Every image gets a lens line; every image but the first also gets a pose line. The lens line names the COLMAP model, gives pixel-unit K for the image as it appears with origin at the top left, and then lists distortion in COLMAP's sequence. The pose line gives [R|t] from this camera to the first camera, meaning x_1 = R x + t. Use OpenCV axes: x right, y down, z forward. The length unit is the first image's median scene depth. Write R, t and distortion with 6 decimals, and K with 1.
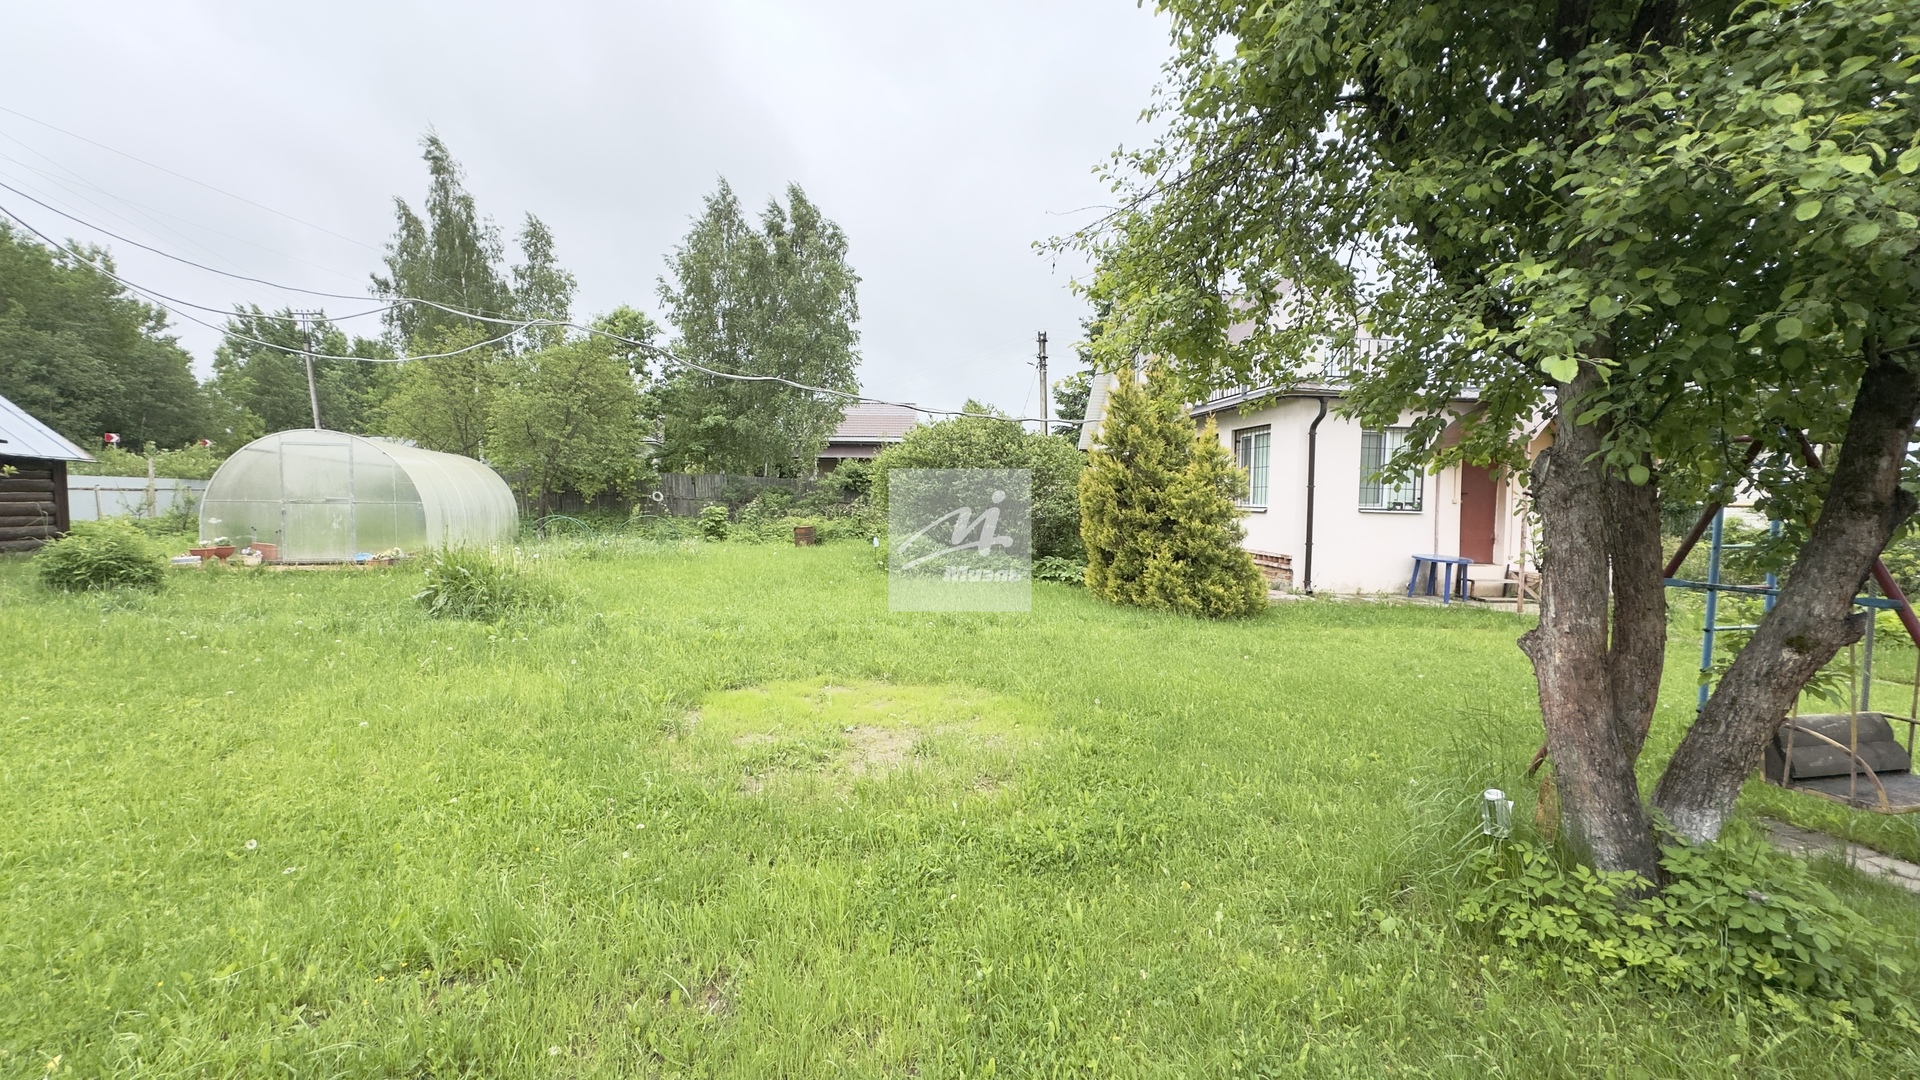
lens RADIAL K [[760.1, 0, 961.2], [0, 760.1, 544.2], [0, 0, 1]] dist [-0.000480, 0.000027]
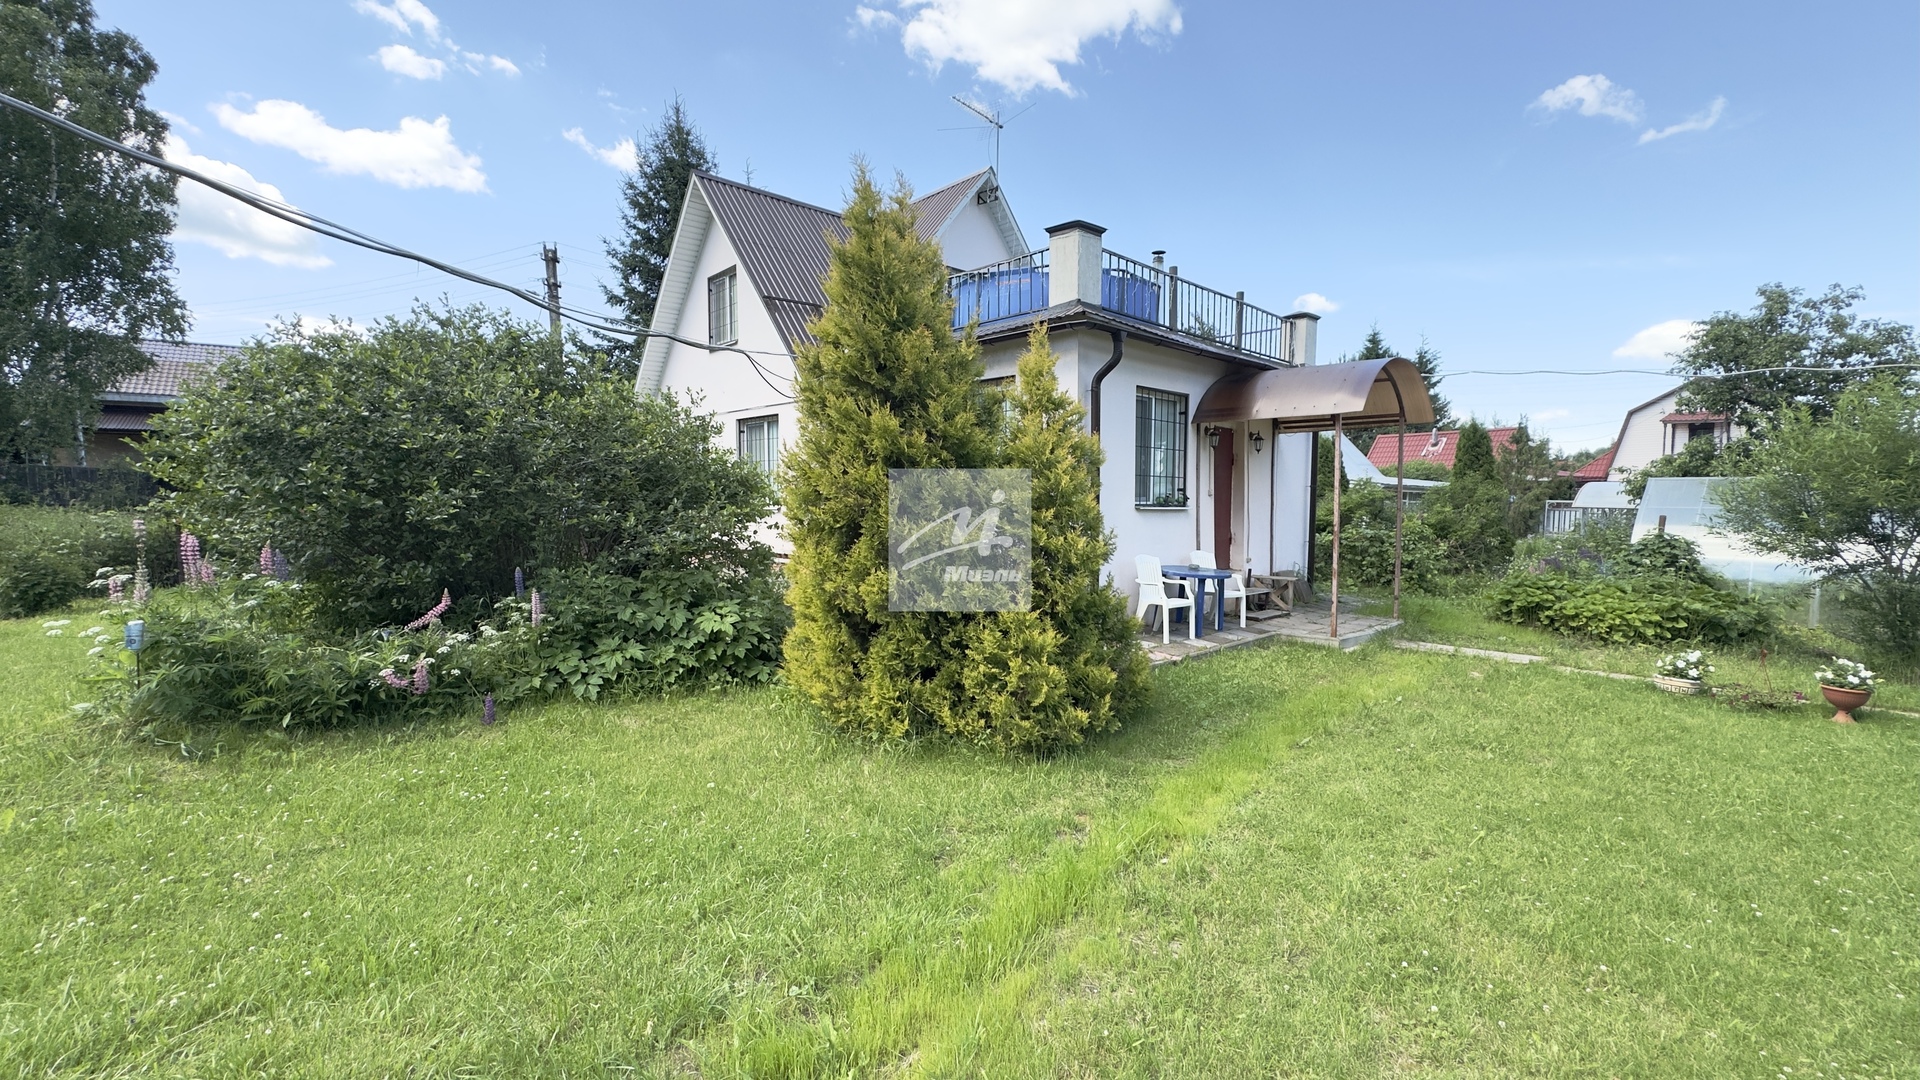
lens RADIAL K [[760.5, 0, 961.8], [0, 760.5, 524.0], [0, 0, 1]] dist [0.000507, 0.000135]
pose [[0.799917, -0.037467, 0.598940, -0.010140], [0.047359, 0.998878, -0.000765, -0.016991], [-0.598239, 0.028977, 0.800793, 0.253924]]
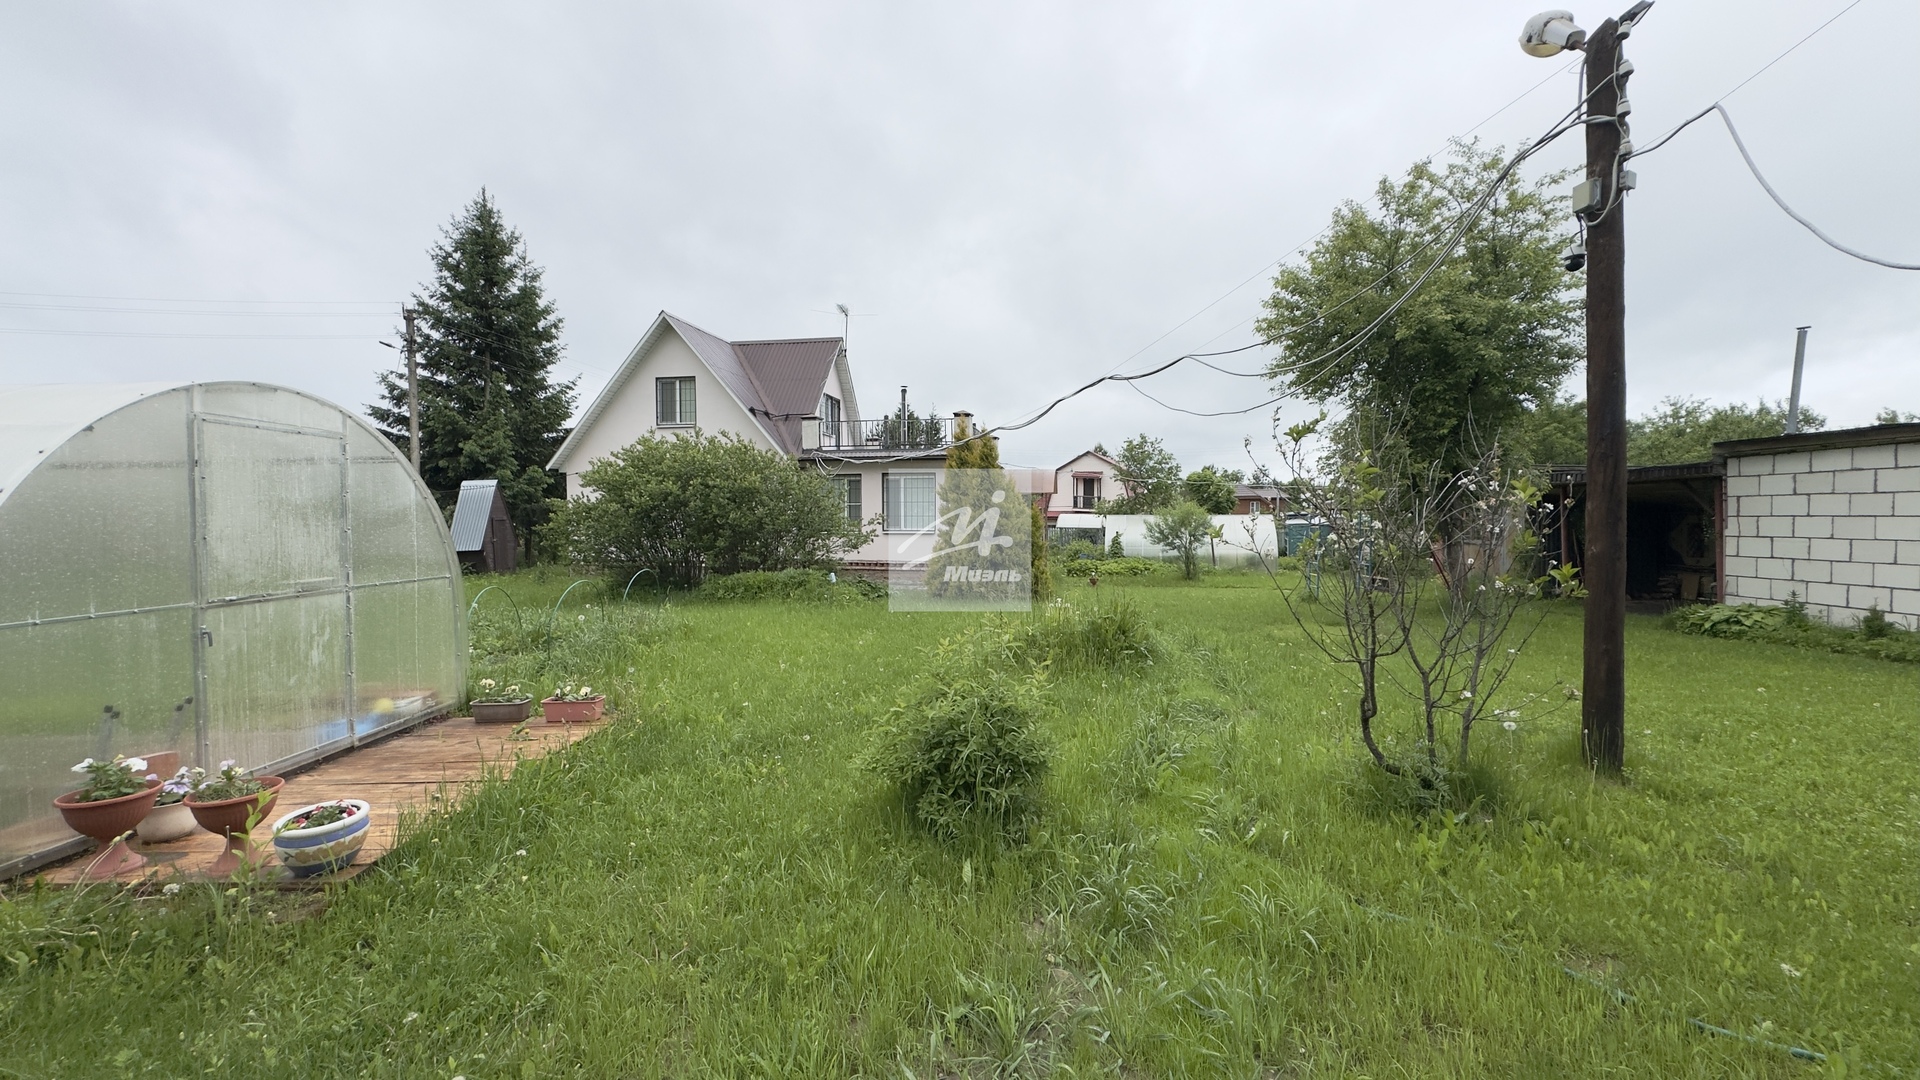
lens RADIAL K [[760.1, 0, 961.2], [0, 760.1, 544.2], [0, 0, 1]] dist [-0.000480, 0.000027]
pose [[0.268934, -0.053614, 0.961665, -0.486852], [0.066495, 0.997101, 0.036994, -0.035809], [-0.960861, 0.053997, 0.271719, 0.278652]]
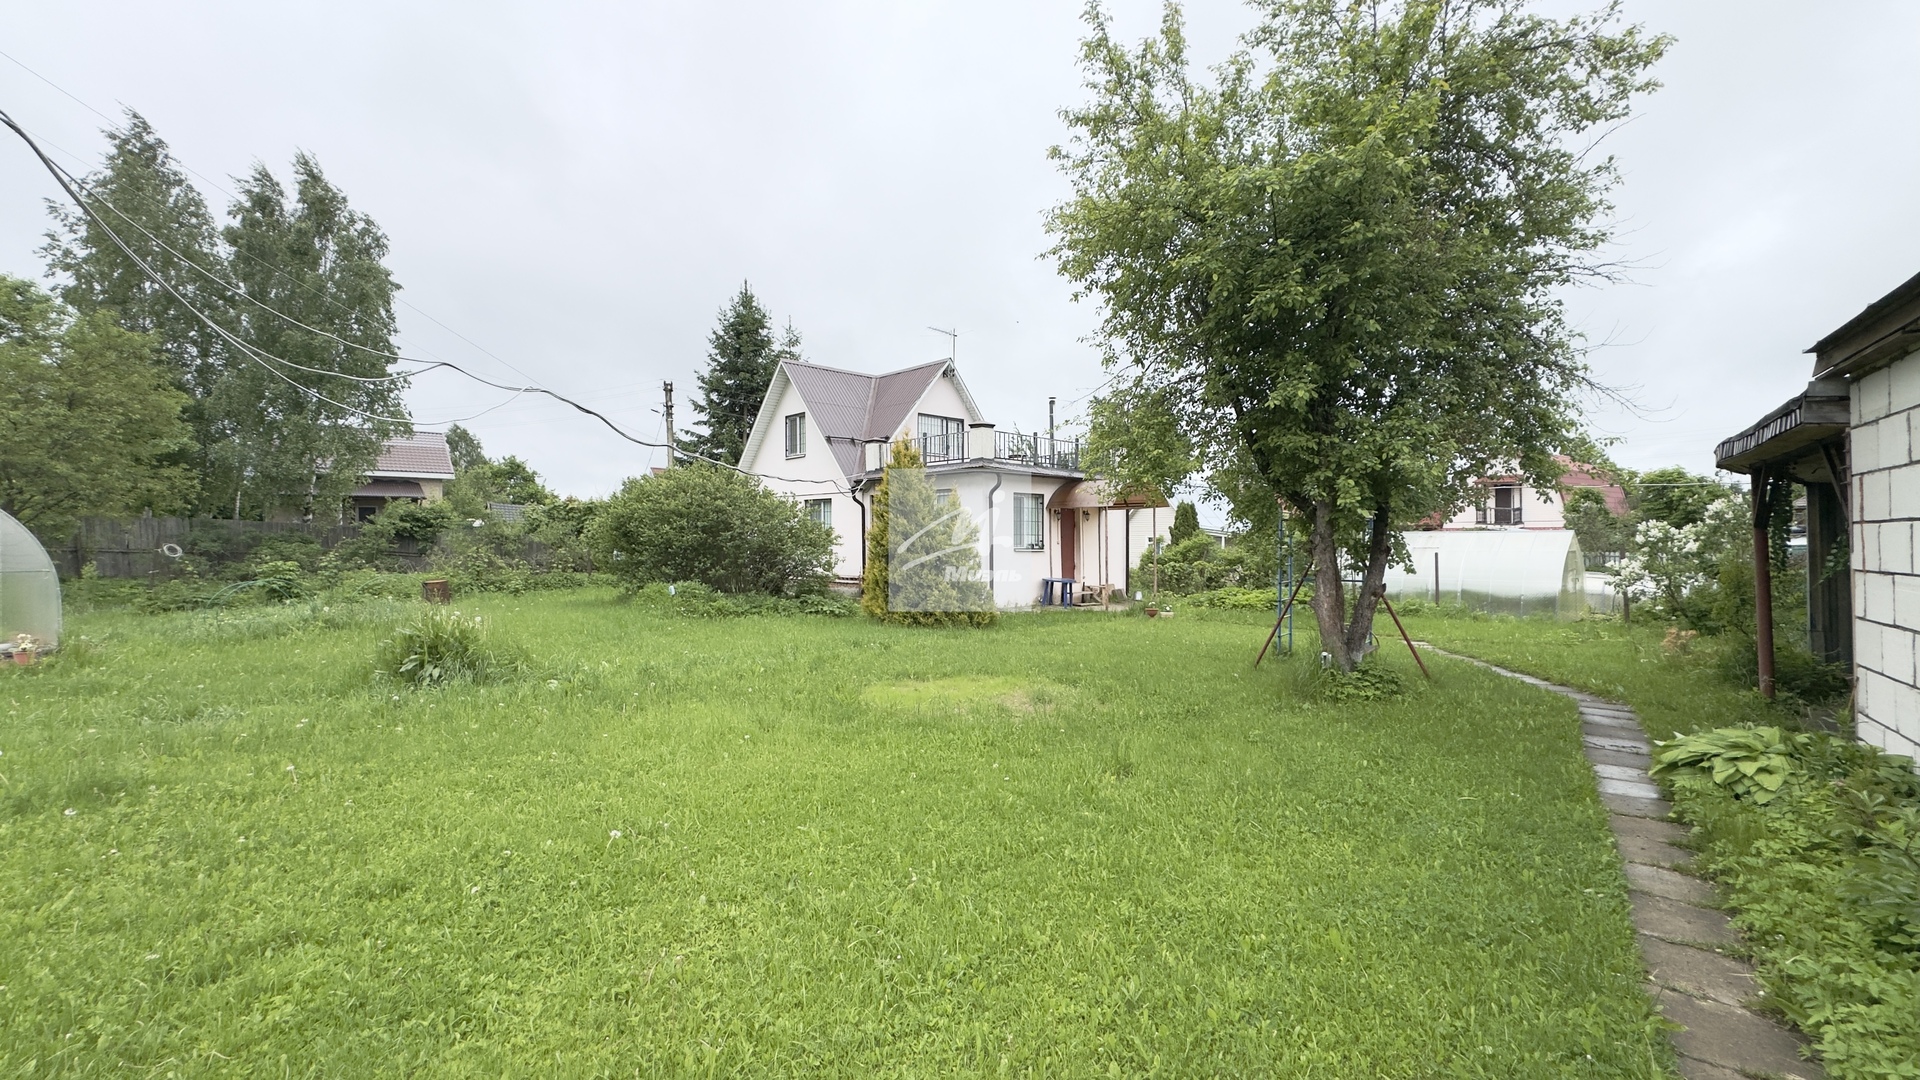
lens RADIAL K [[776.1, 0, 960.0], [0, 776.1, 540.0], [0, 0, 1]] dist [0.000248, -0.000037]
pose [[0.794540, -0.015569, 0.607013, -0.218592], [0.049808, 0.997974, -0.039599, -0.004625], [-0.605166, 0.061697, 0.793705, -0.056820]]
